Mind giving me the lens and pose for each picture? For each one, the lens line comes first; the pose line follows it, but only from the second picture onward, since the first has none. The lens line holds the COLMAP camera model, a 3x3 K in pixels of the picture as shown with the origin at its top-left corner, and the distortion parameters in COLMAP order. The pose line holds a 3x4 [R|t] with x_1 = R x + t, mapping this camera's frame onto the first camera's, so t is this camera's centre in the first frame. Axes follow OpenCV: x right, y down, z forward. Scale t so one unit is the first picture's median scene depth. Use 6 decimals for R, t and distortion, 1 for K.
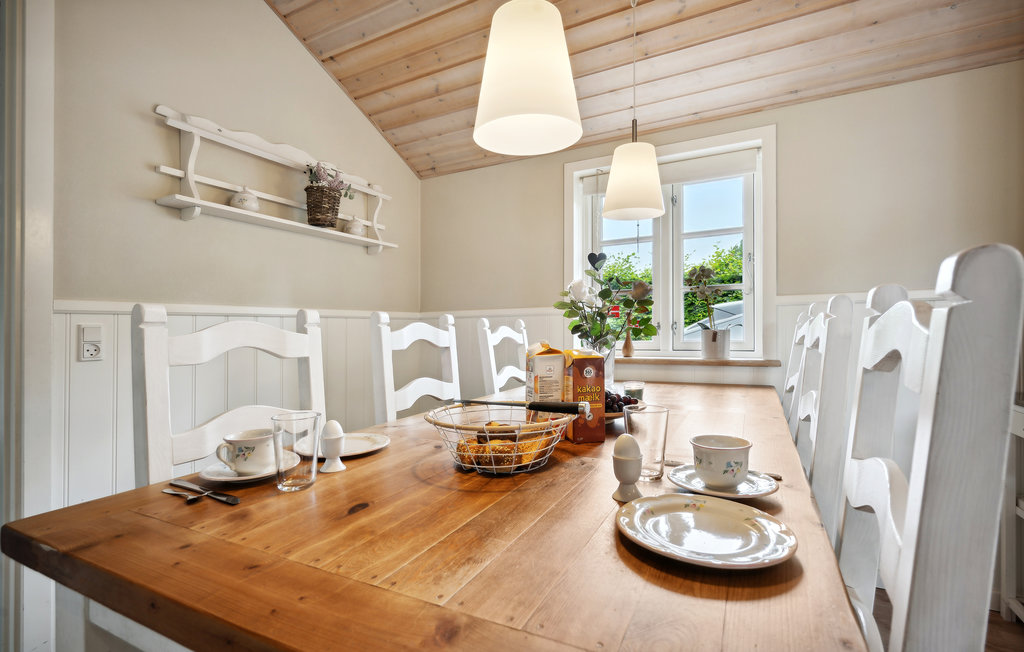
lens RADIAL K [[476.5, 0, 520.1], [0, 476.5, 326.0], [0, 0, 1]] dist [-0.013130, 0.000547]
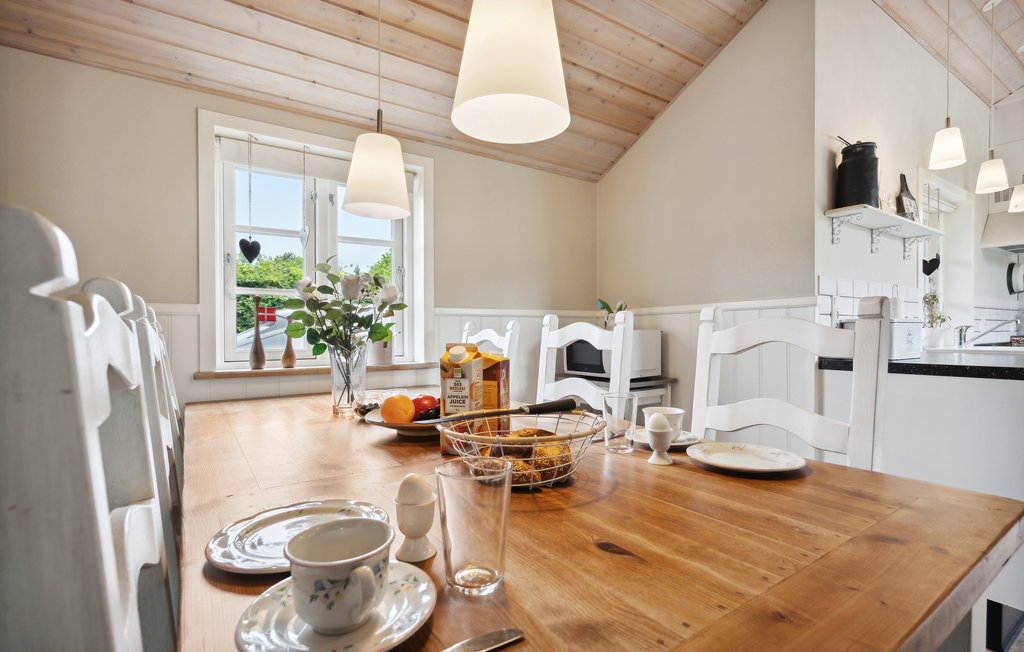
lens RADIAL K [[476.5, 0, 519.2], [0, 476.5, 329.4], [0, 0, 1]] dist [-0.013130, 0.000547]
pose [[0.485556, 0.010462, 0.874143, -0.924986], [0.001558, 0.999916, -0.012833, 0.020656], [-0.874204, 0.007593, 0.485500, 0.619369]]
